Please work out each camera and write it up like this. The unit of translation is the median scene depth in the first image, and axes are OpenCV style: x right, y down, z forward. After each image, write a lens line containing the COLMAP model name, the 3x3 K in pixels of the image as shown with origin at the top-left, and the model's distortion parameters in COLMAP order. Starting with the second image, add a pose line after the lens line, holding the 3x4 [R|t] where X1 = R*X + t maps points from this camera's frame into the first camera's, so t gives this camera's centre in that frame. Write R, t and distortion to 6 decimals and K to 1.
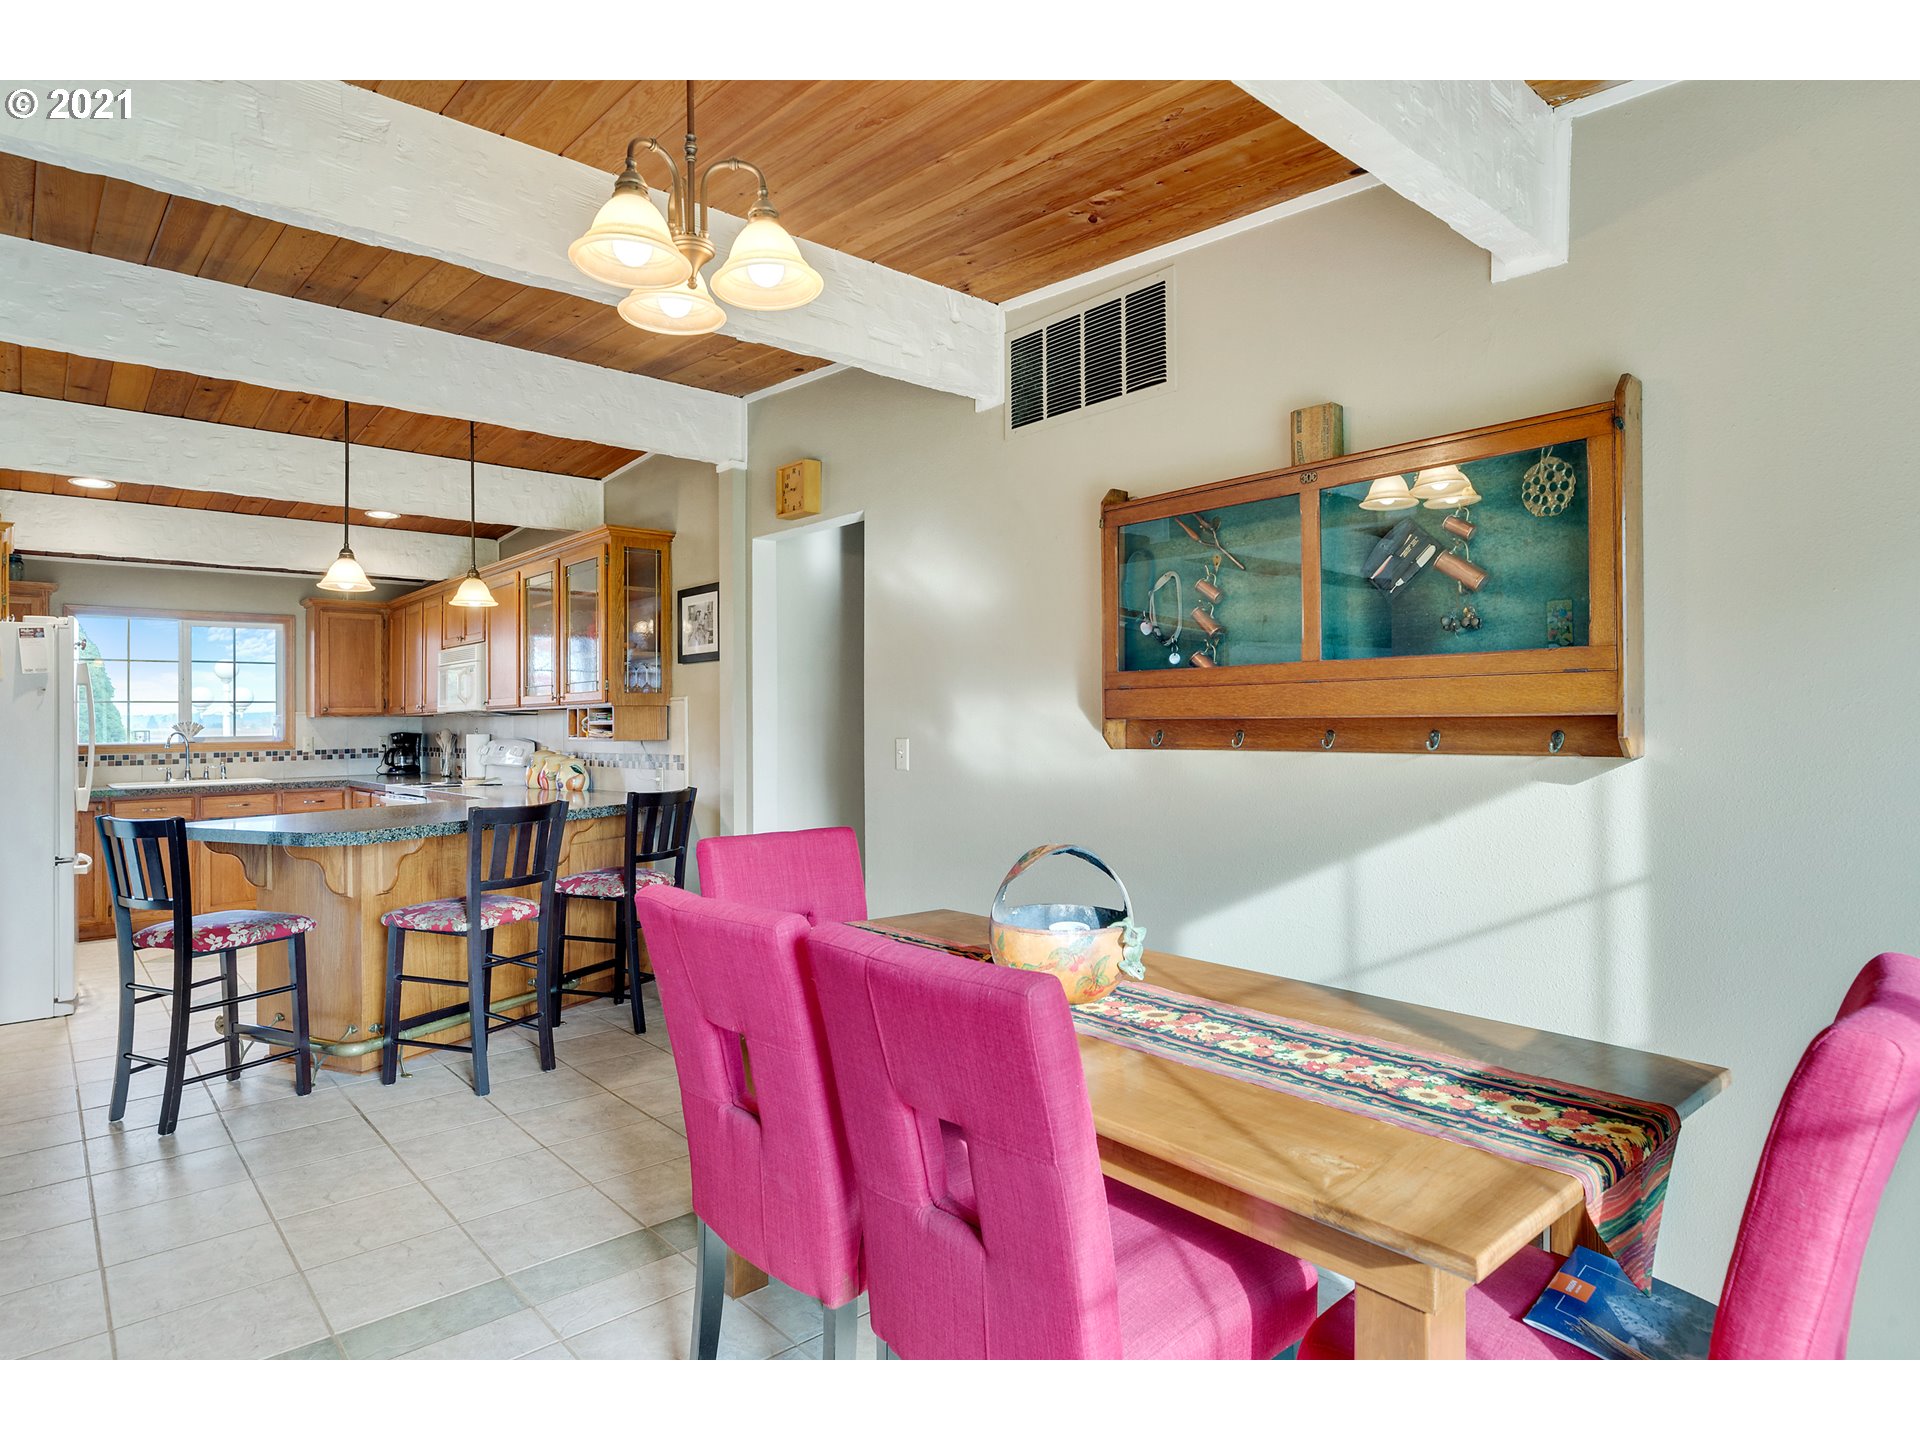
lens RADIAL K [[1080.1, 0, 962.8], [0, 1080.1, 701.9], [0, 0, 1]] dist [0.004438, 0.001540]
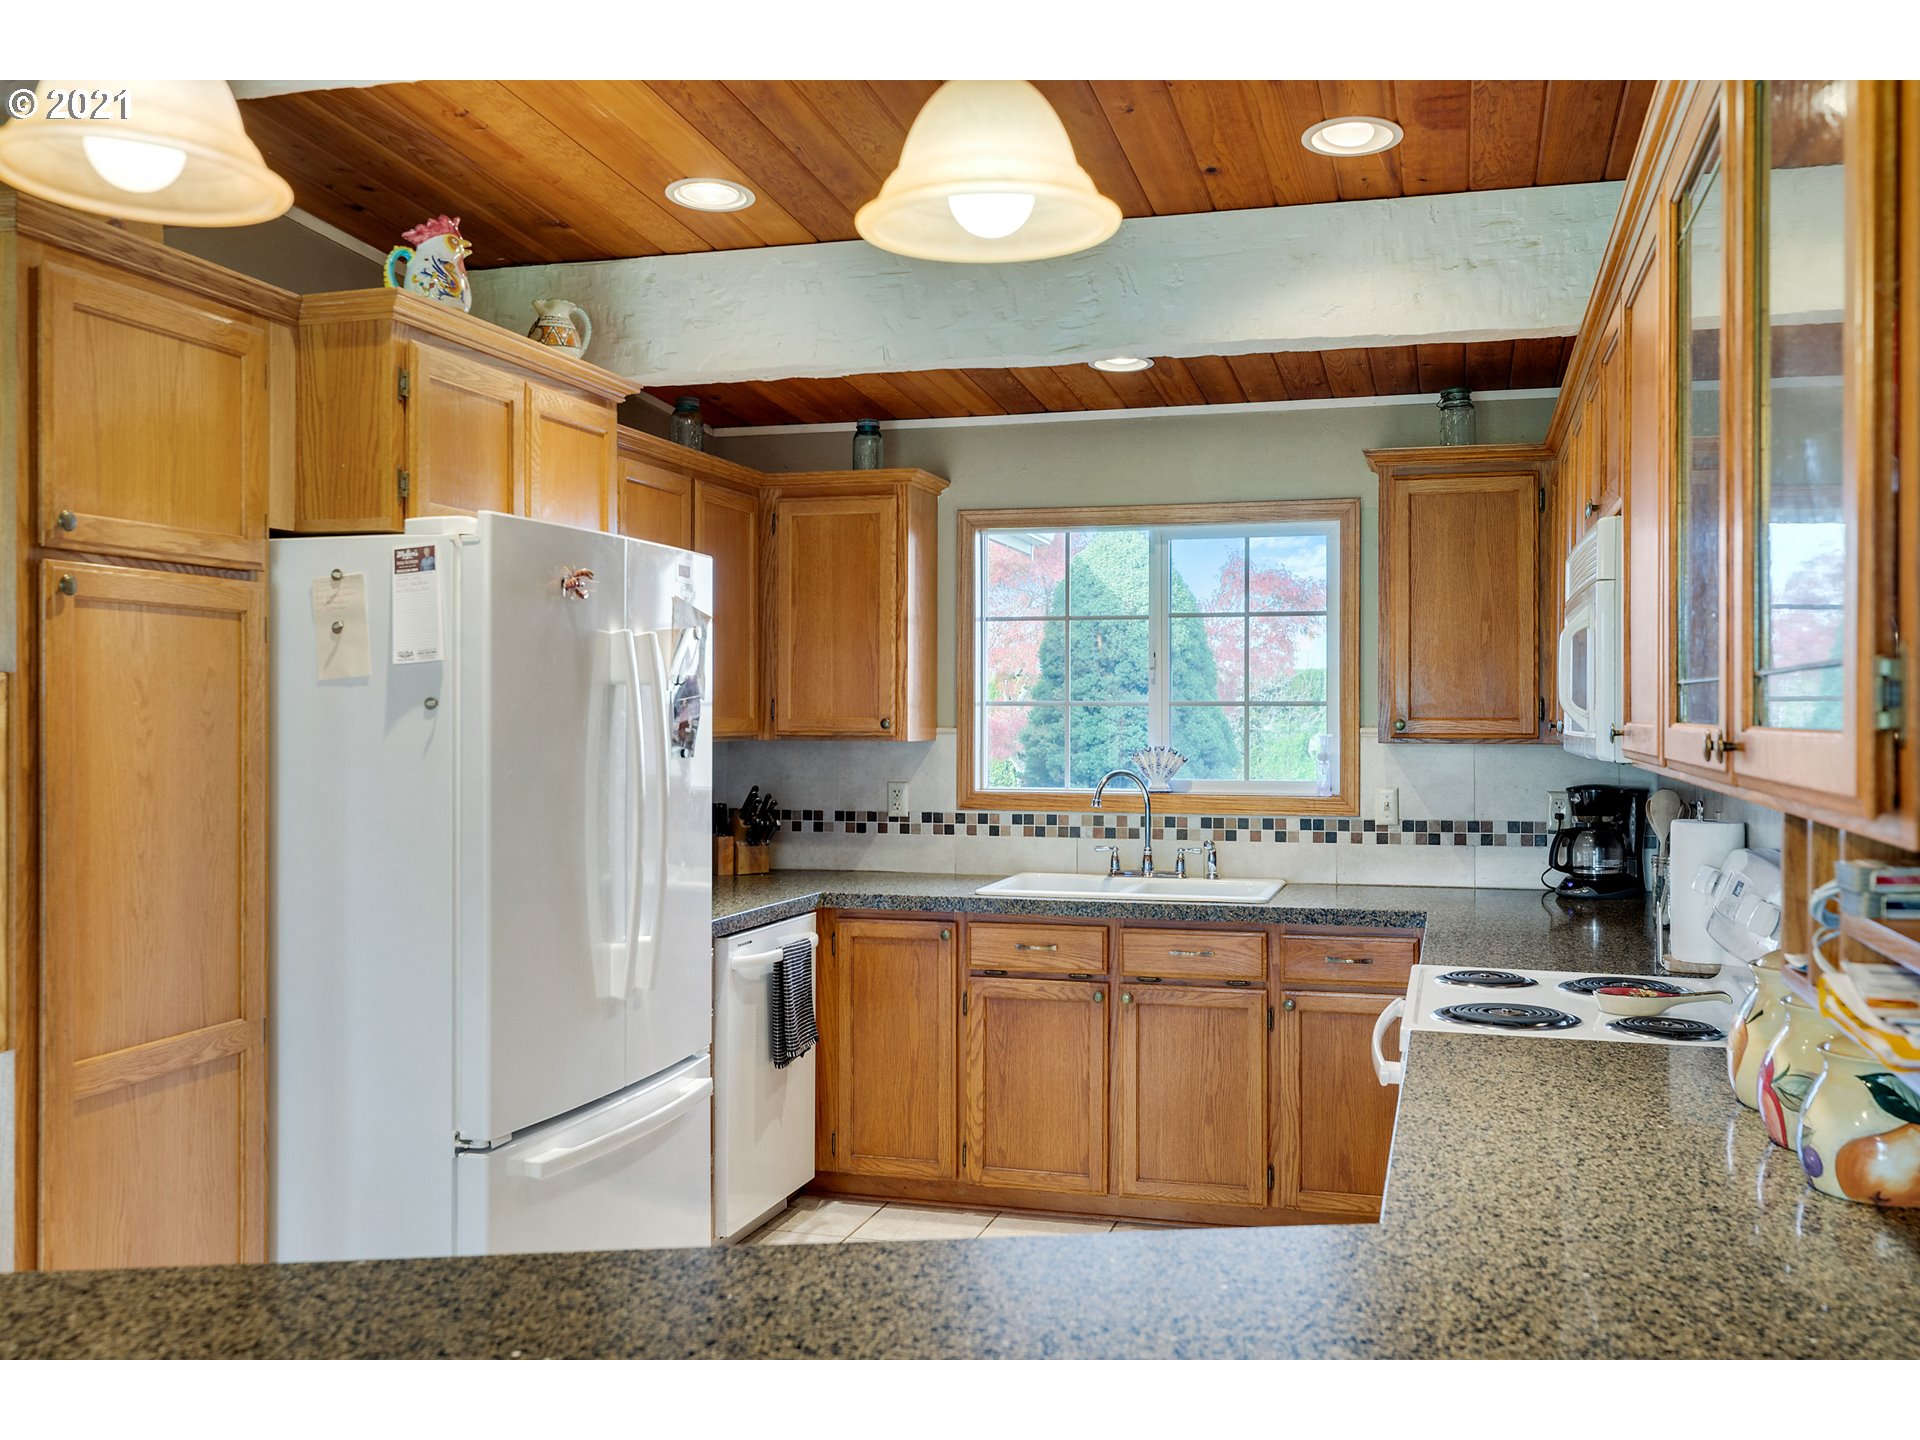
lens RADIAL K [[1728.3, 0, 967.1], [0, 1728.3, 704.7], [0, 0, 1]] dist [0.009237, 0.002537]
pose [[0.540457, 0.010348, -0.841308, -0.138432], [0.008074, 0.999815, 0.017484, -0.012882], [0.841333, -0.016242, 0.540273, 0.521897]]
